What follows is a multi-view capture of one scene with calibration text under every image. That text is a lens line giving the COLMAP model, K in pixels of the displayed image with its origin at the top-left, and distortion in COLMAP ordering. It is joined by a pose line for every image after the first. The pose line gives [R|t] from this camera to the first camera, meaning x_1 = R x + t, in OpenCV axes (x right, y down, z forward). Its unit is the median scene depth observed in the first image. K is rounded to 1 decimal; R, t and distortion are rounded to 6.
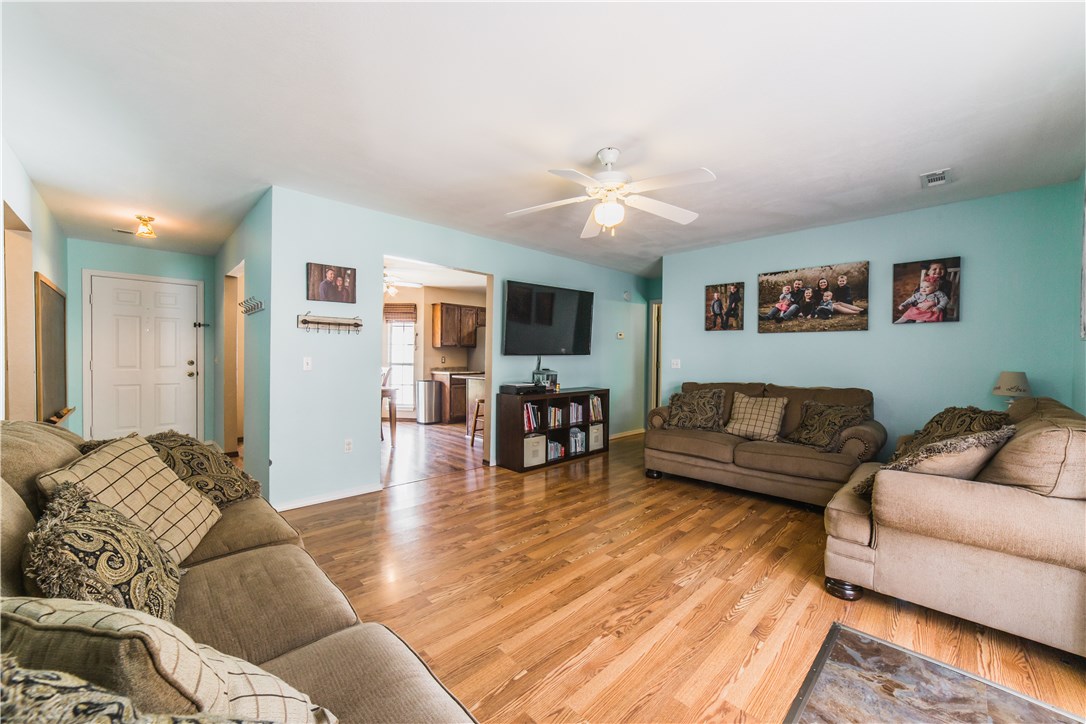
lens RADIAL K [[421.5, 0, 542.5], [0, 421.5, 363.0], [0, 0, 1]] dist [-0.010891, 0.004097]
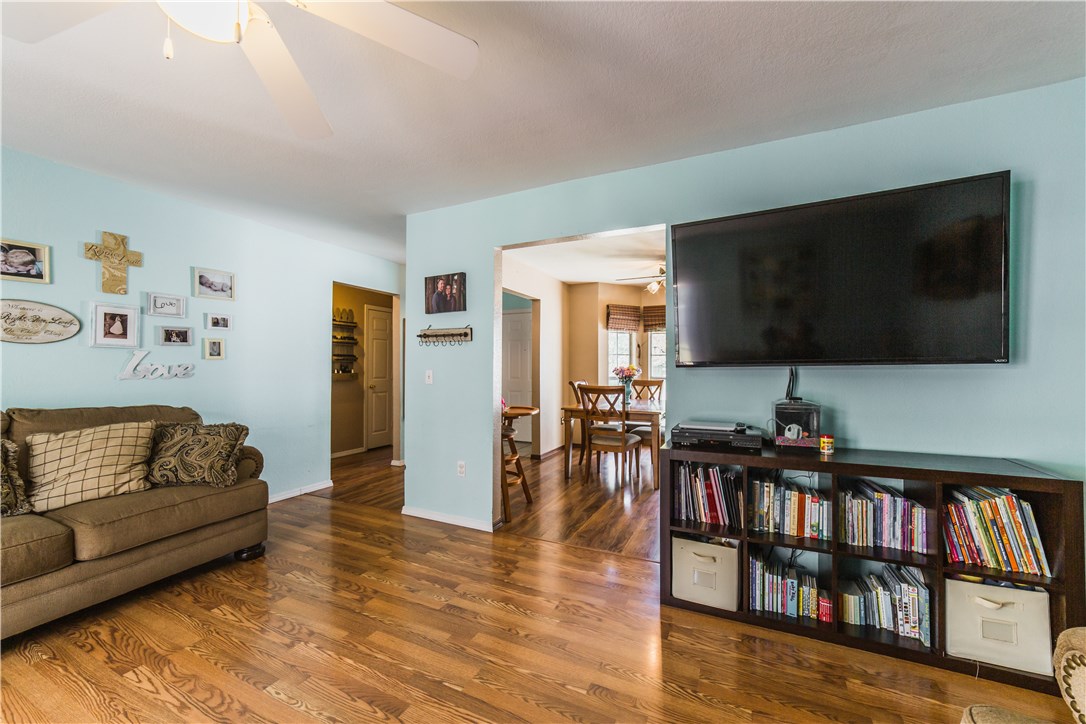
lens RADIAL K [[421.5, 0, 545.2], [0, 421.5, 361.9], [0, 0, 1]] dist [-0.010891, 0.004097]
pose [[0.349625, -0.019555, -0.936686, 0.310863], [-0.013021, 0.999584, -0.025728, -0.007801], [0.936799, 0.021191, 0.349225, 0.580605]]
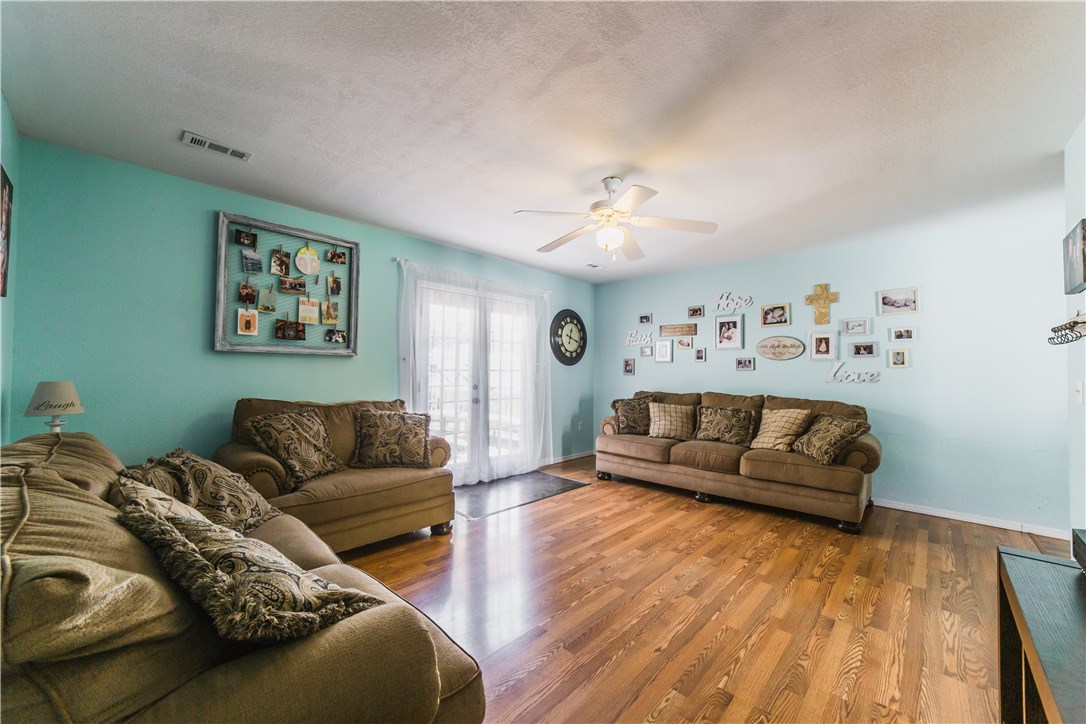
lens RADIAL K [[421.5, 0, 541.6], [0, 421.5, 362.8], [0, 0, 1]] dist [-0.010891, 0.004097]
pose [[-0.999060, -0.018857, -0.039037, 0.183299], [-0.018863, 0.999822, -0.000219, -0.018028], [0.039034, 0.000518, -0.999238, 1.027368]]
